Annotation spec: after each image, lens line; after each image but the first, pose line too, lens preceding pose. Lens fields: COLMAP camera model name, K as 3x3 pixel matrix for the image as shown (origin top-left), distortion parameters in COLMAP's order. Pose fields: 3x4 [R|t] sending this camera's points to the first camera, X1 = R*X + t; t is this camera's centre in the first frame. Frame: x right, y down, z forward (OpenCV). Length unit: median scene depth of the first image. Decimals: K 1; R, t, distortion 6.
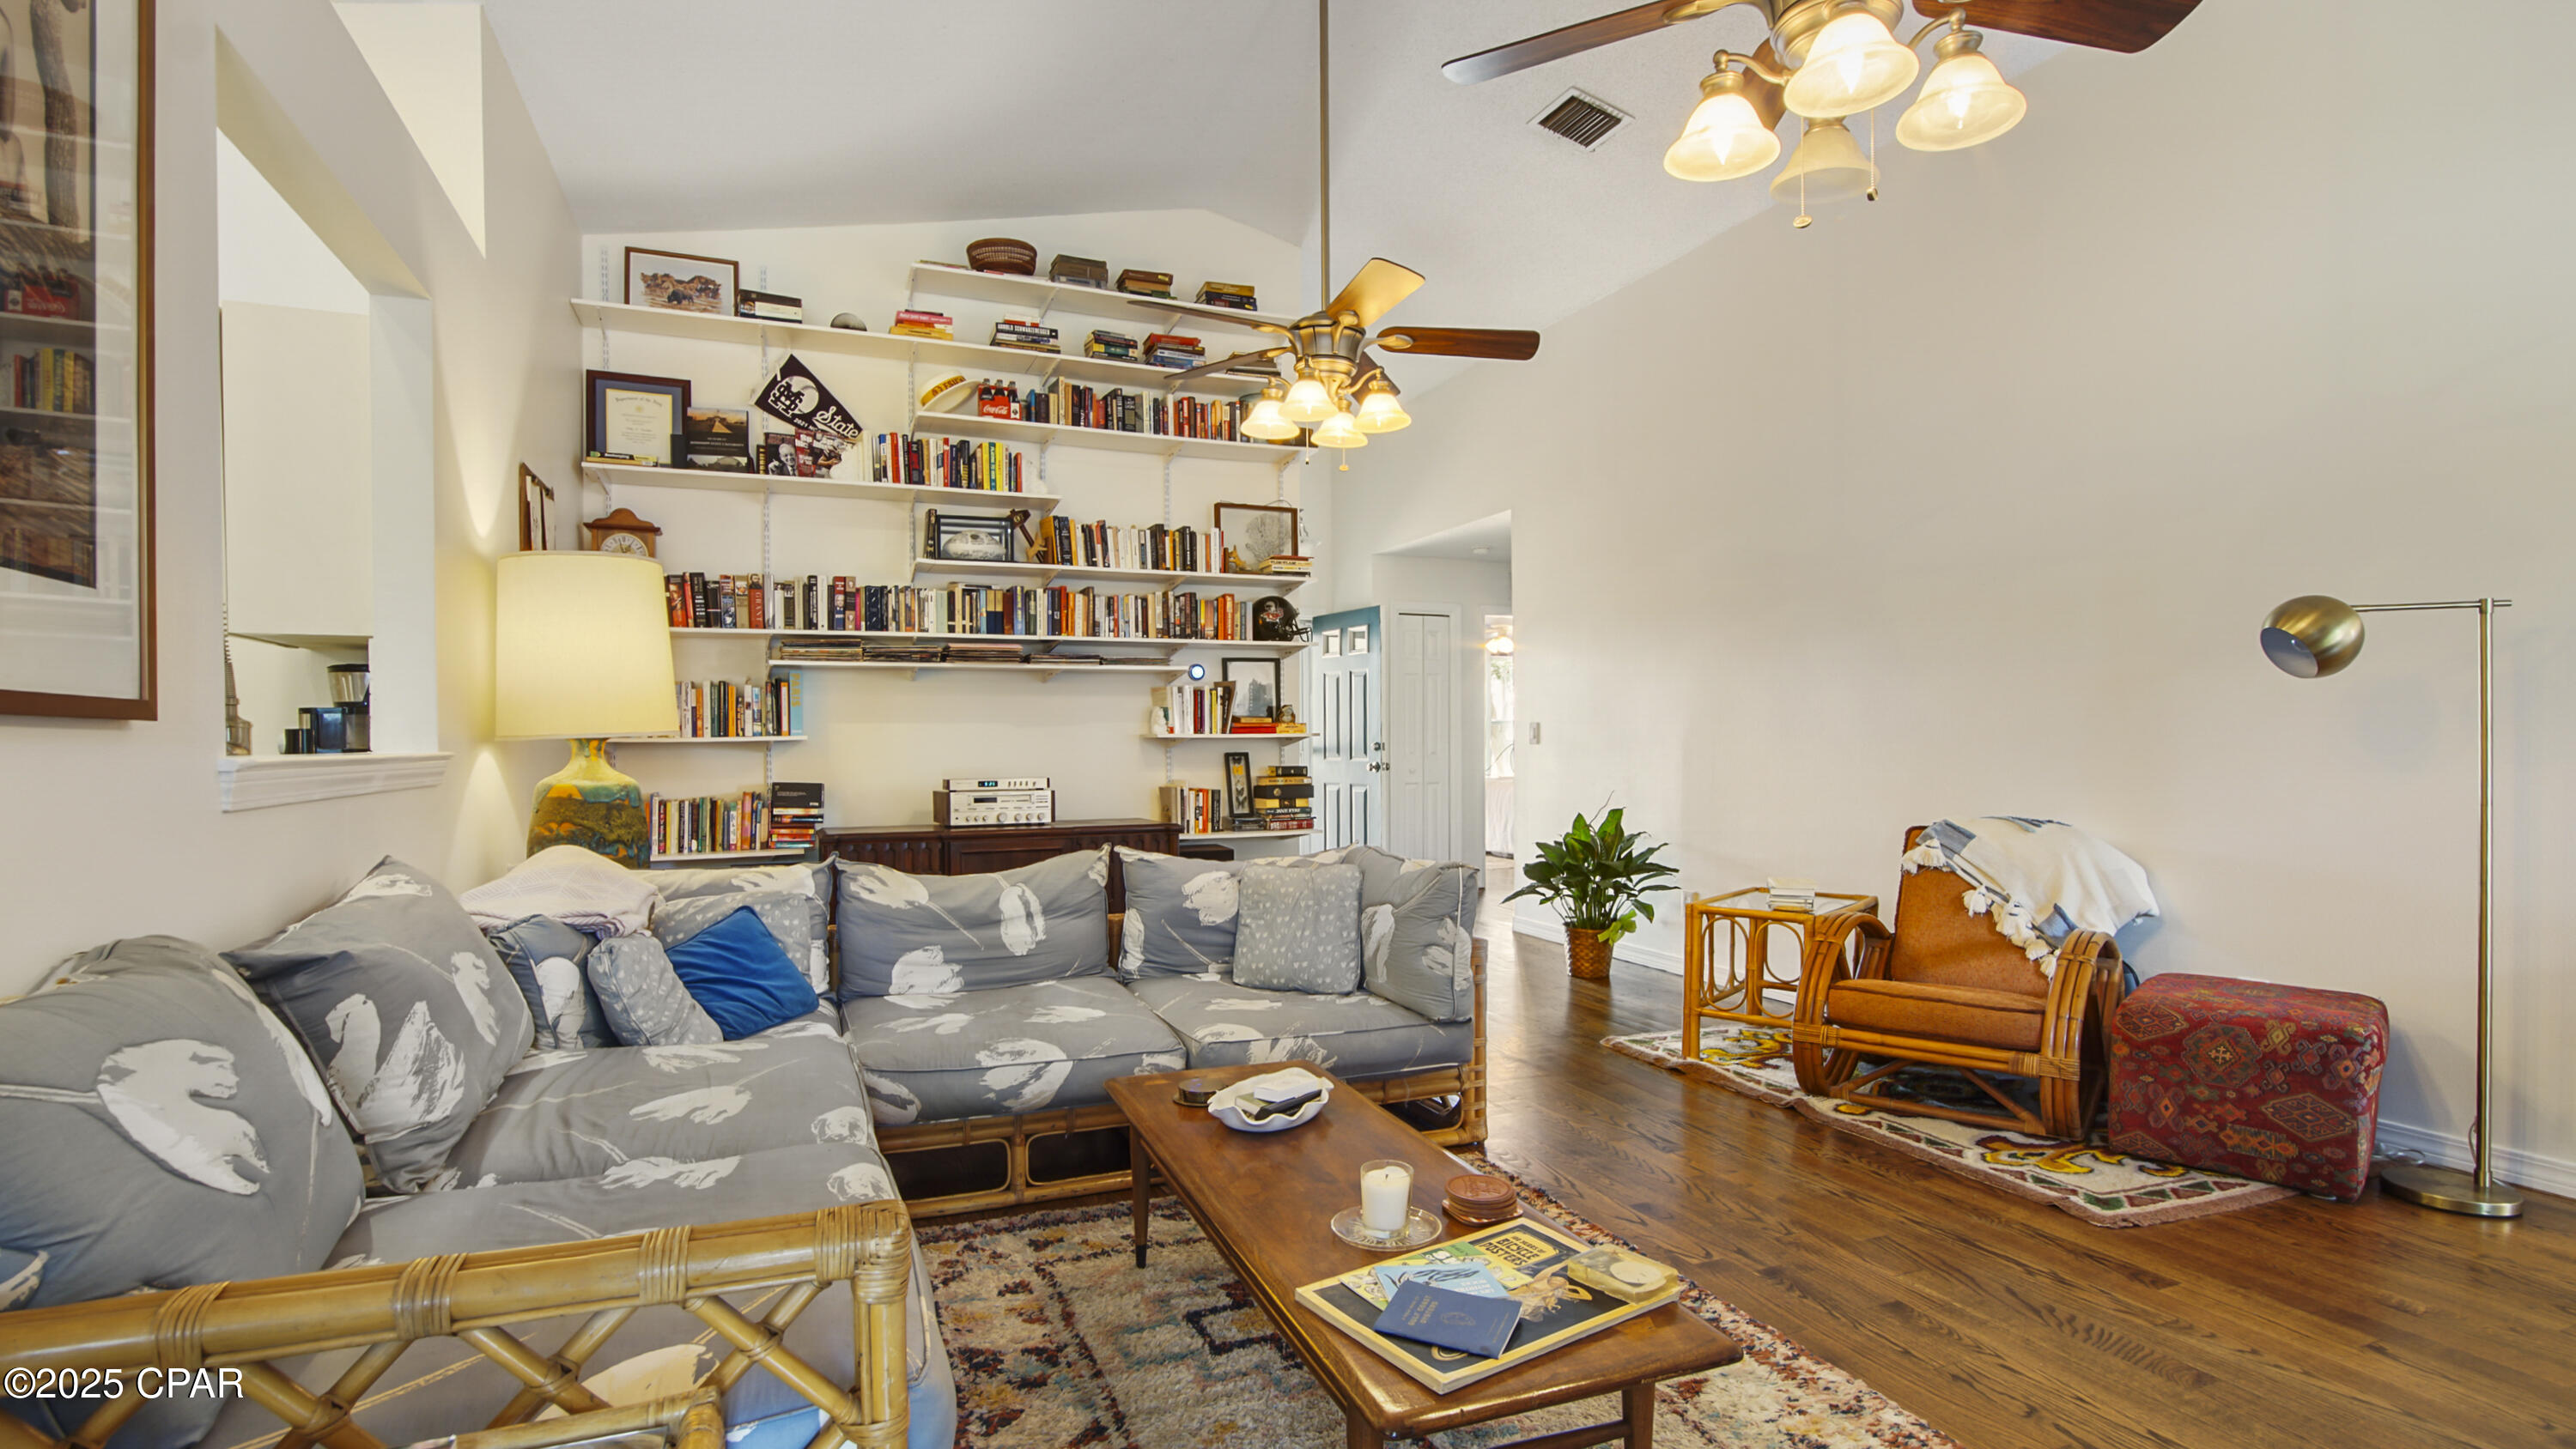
lens RADIAL K [[1193.6, 0, 1290.4], [0, 1193.6, 753.9], [0, 0, 1]] dist [-0.003303, -0.010581]
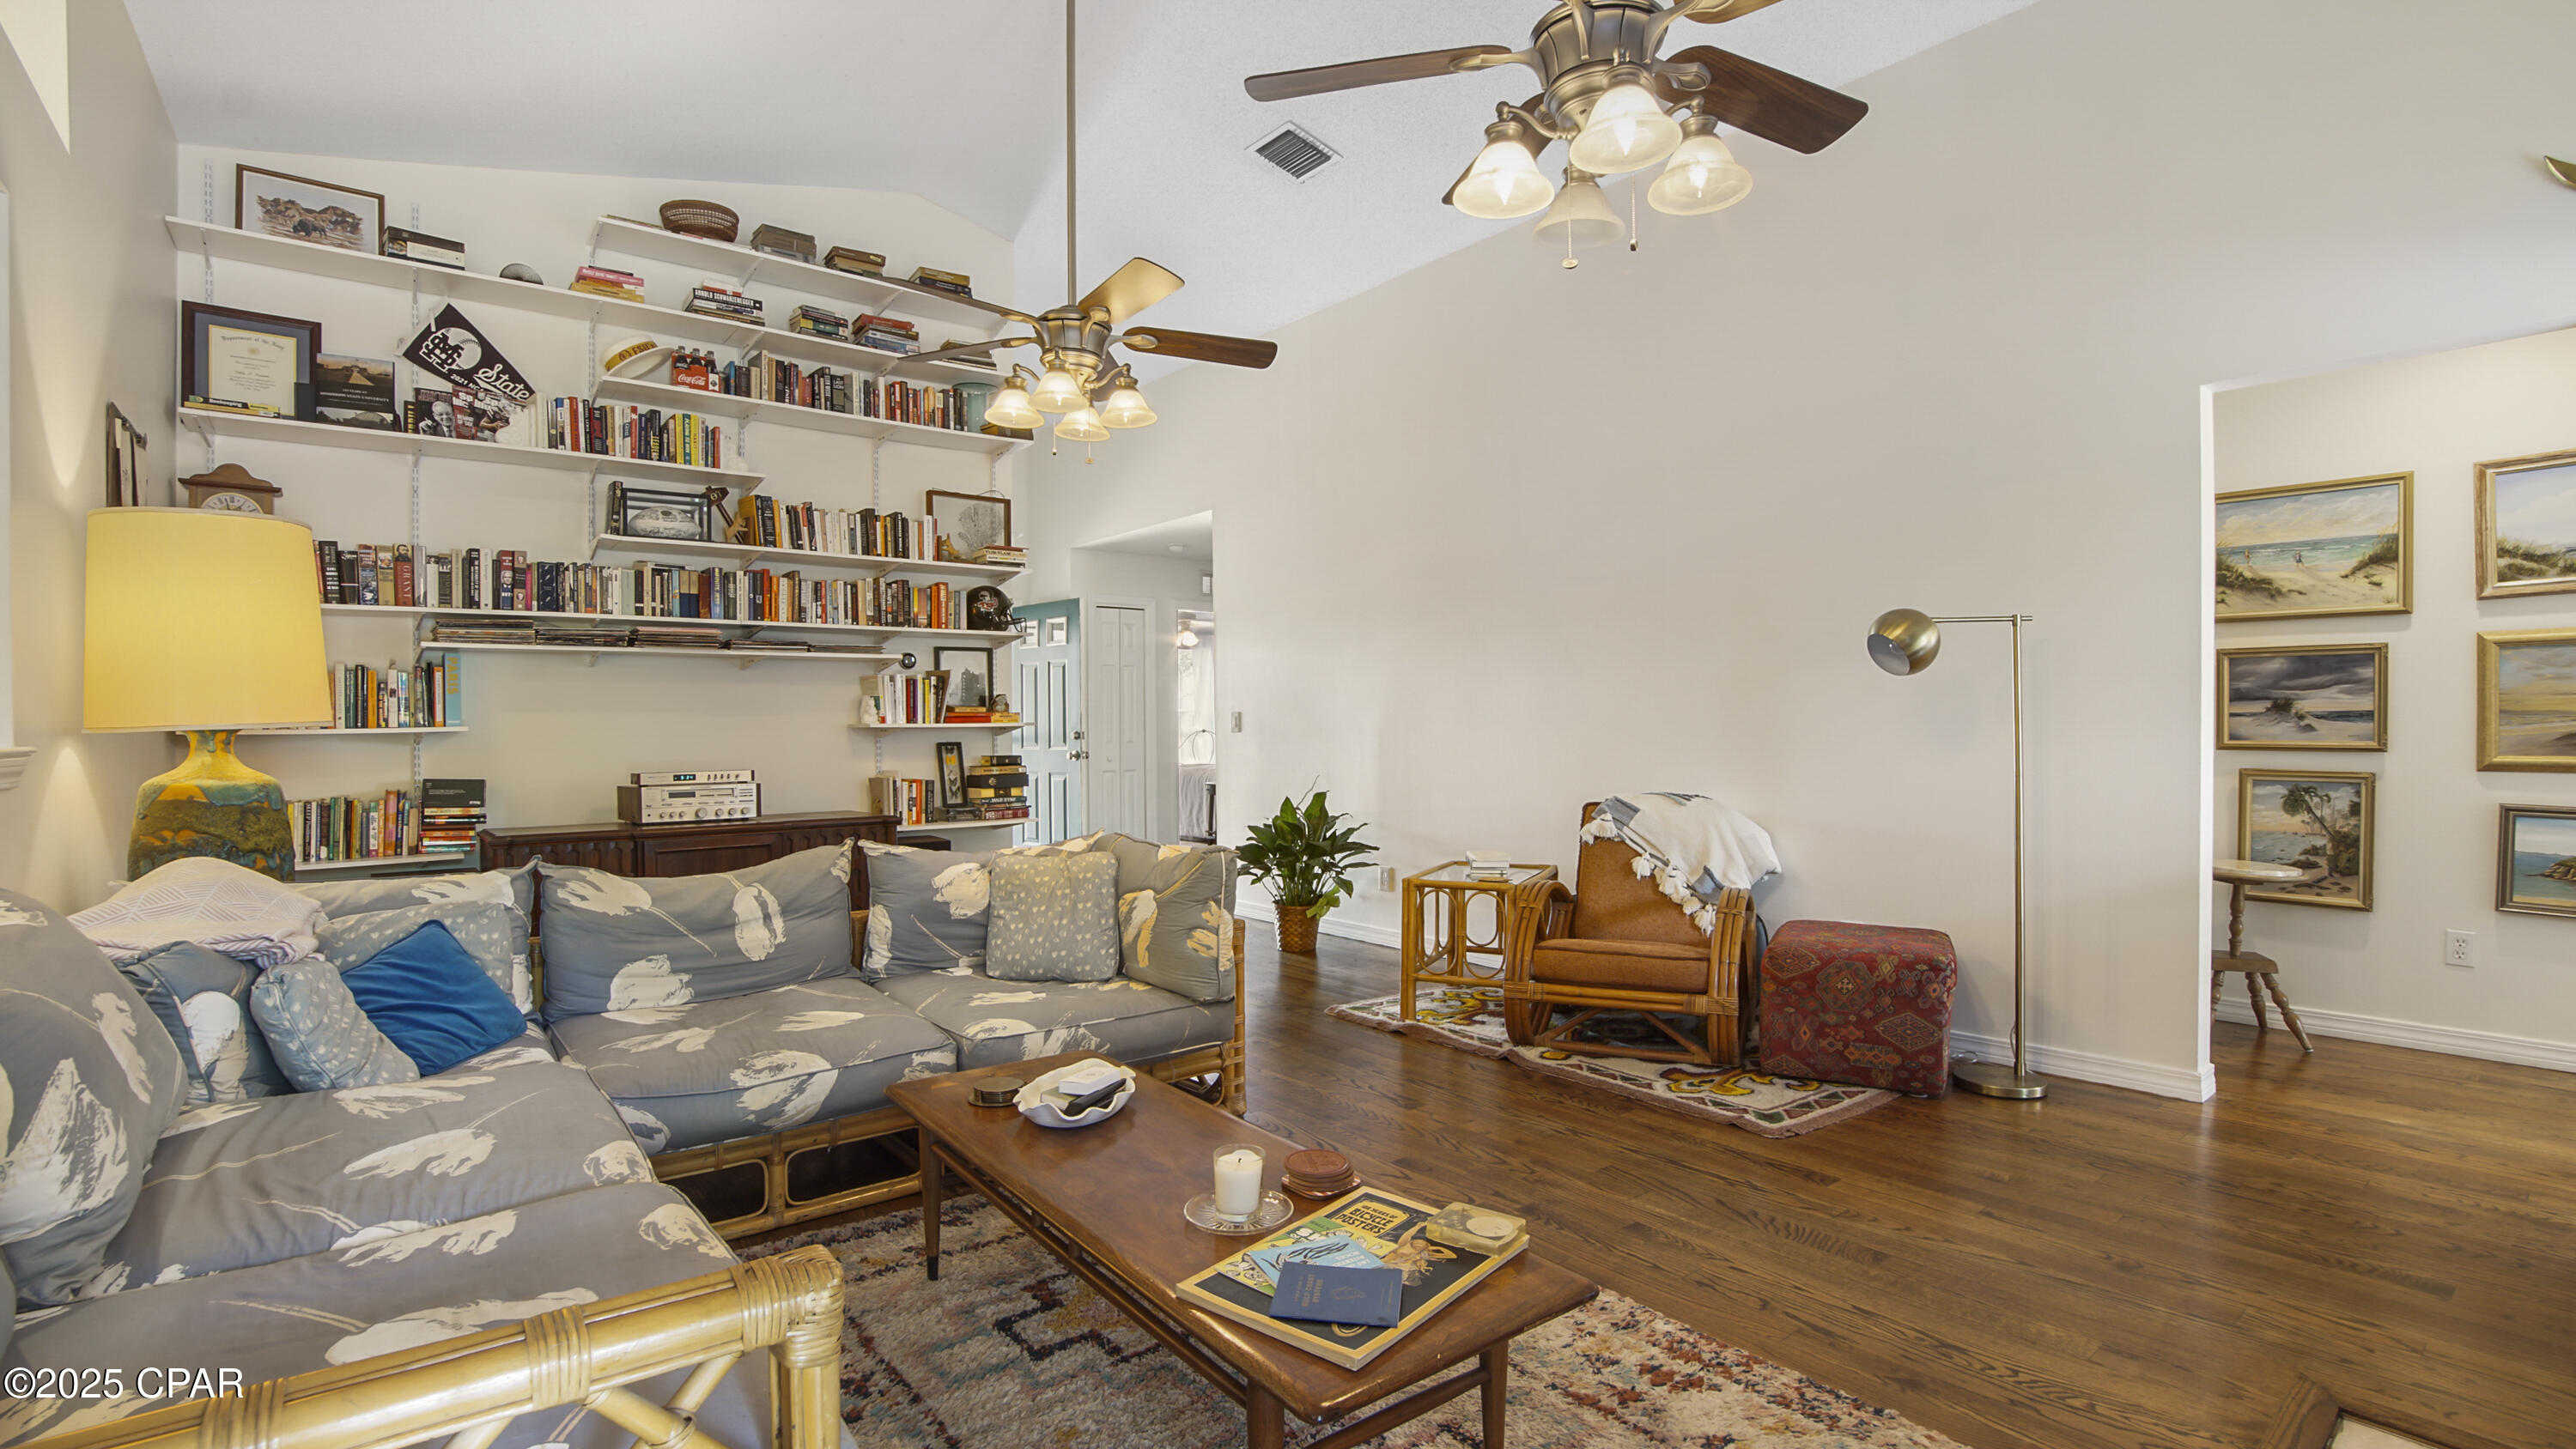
lens RADIAL K [[1146.9, 0, 1272.3], [0, 1146.9, 725.7], [0, 0, 1]] dist [-0.031772, 0.005682]
pose [[0.963504, -0.003091, 0.267676, -0.070795], [0.007086, 0.999877, -0.013959, 0.000365], [-0.267600, 0.015347, 0.963408, 0.027823]]
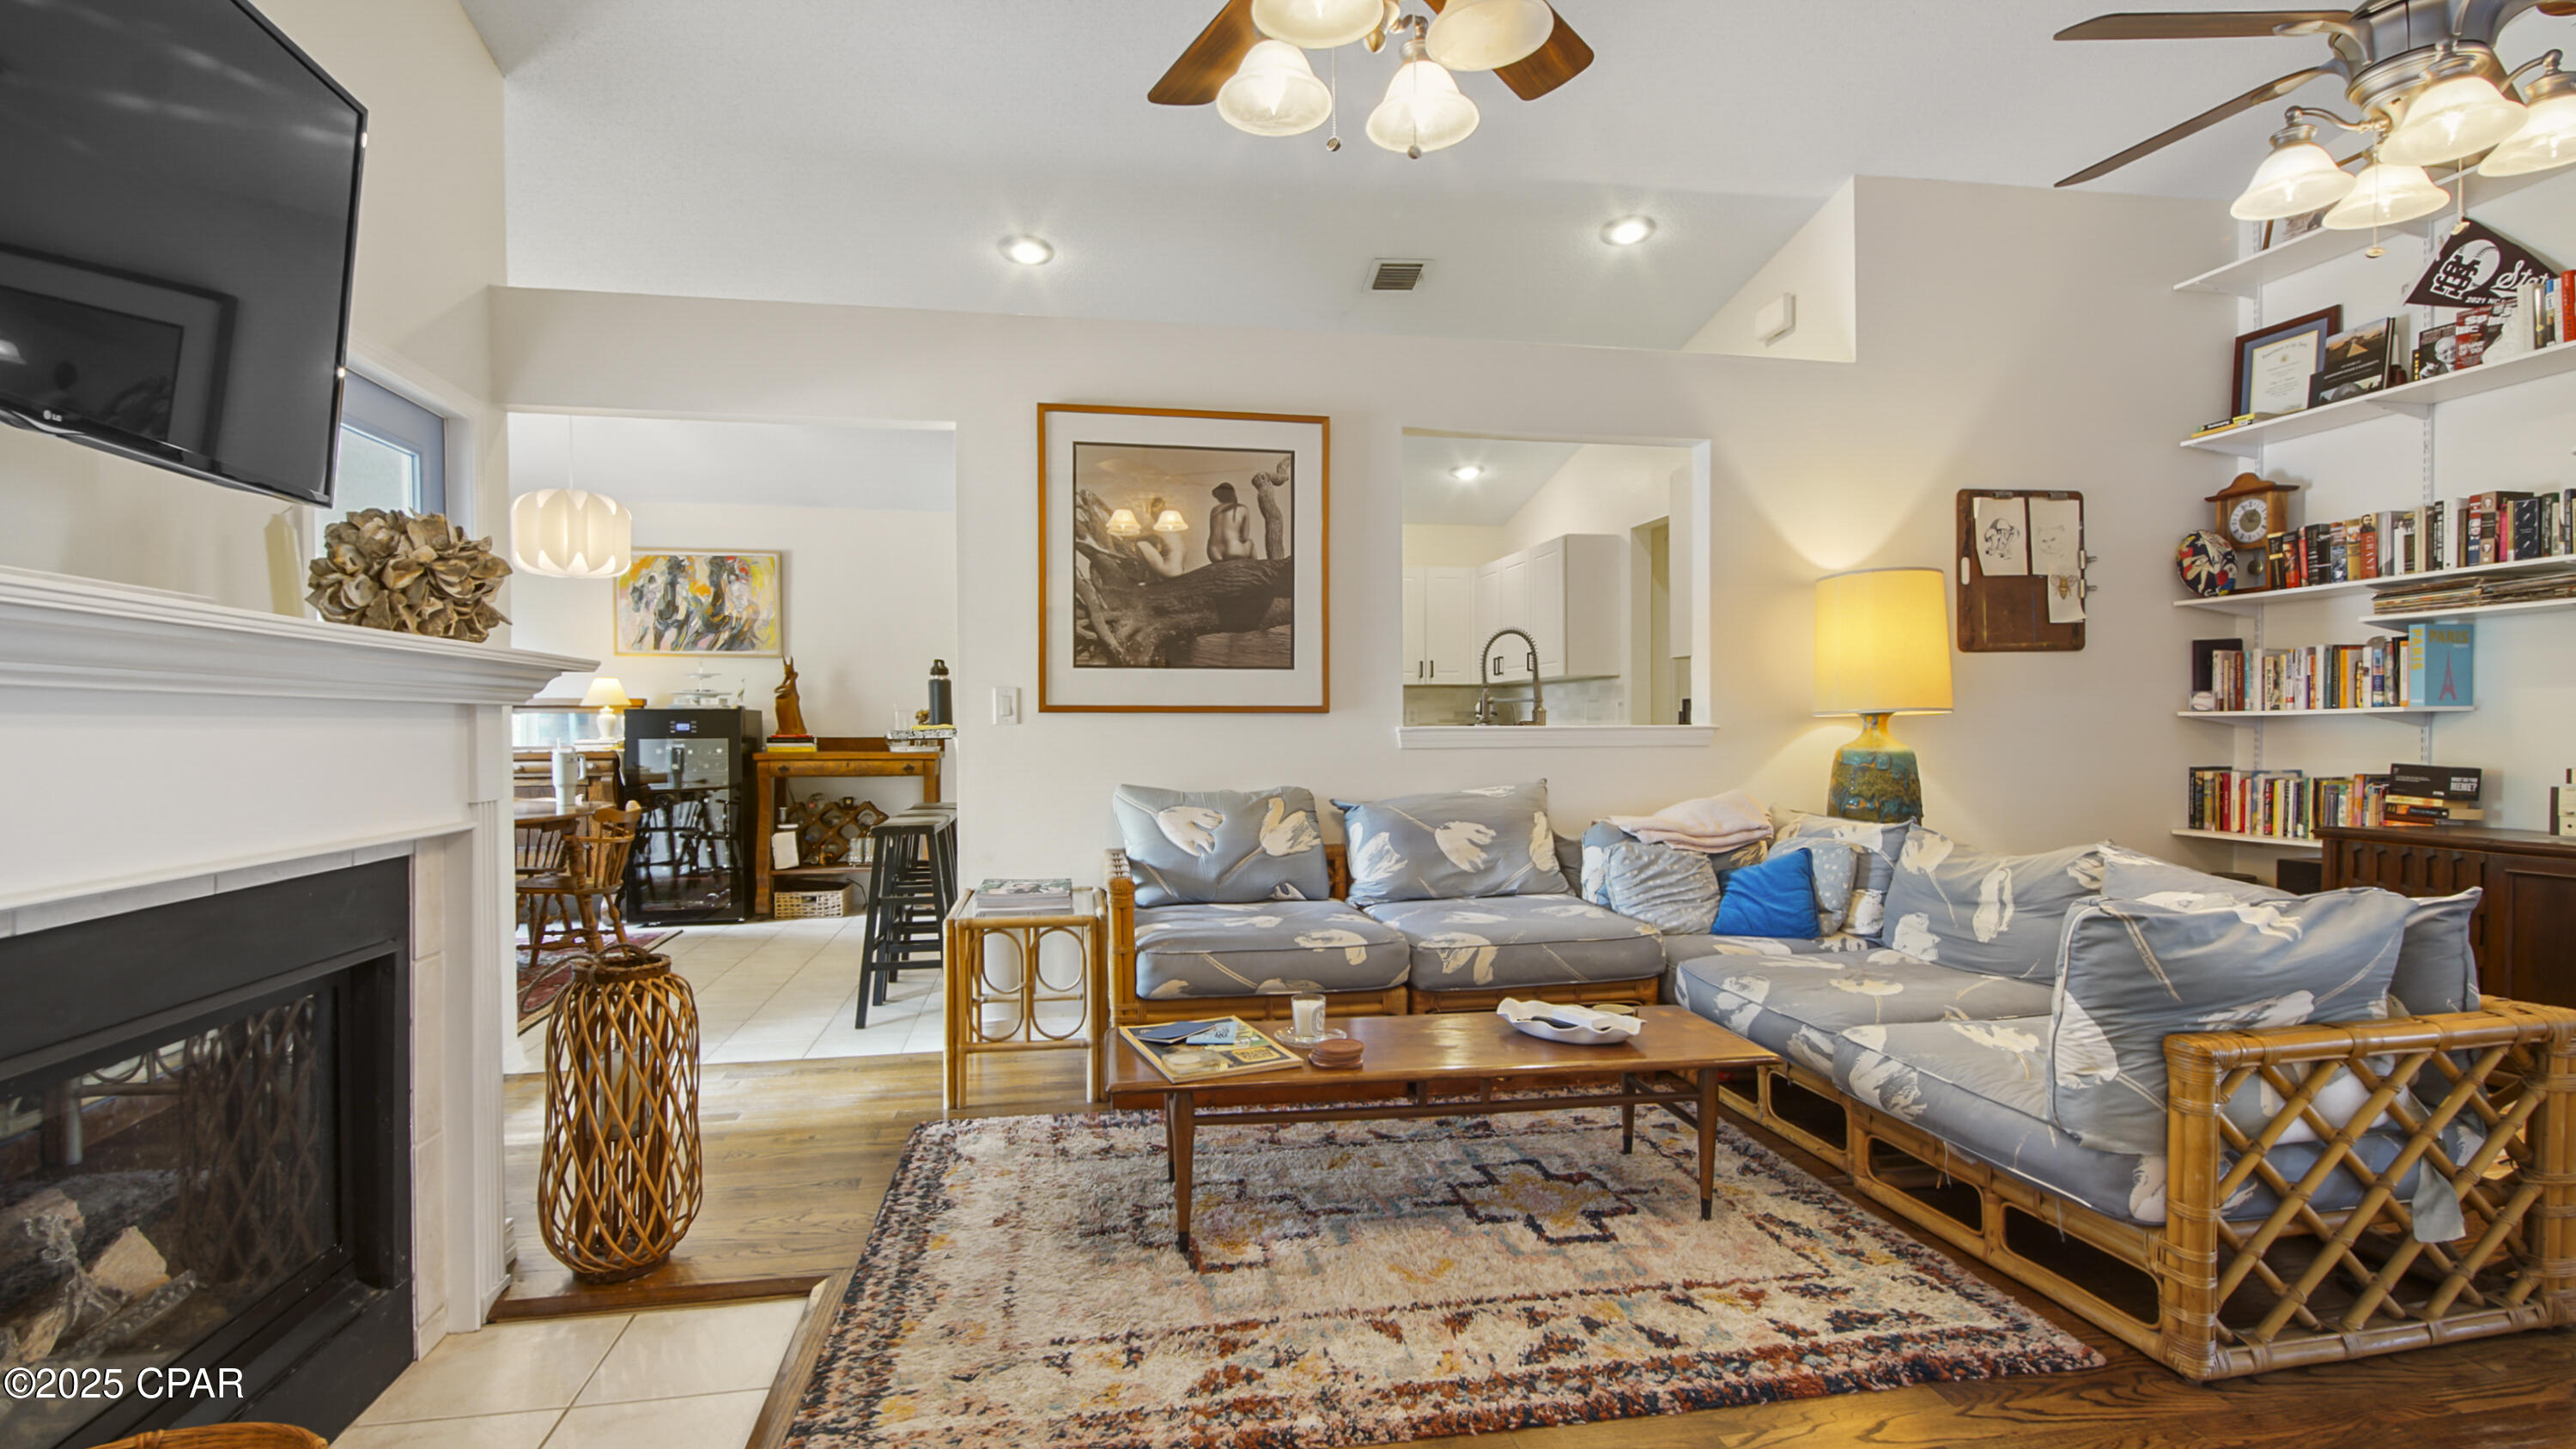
lens RADIAL K [[1193.6, 0, 1290.4], [0, 1193.6, 753.9], [0, 0, 1]] dist [-0.003303, -0.010581]
pose [[-0.207928, 0.024566, -0.977836, 0.746042], [-0.003090, 0.999663, 0.025771, -0.001898], [0.978139, 0.008380, -0.207782, 0.613534]]
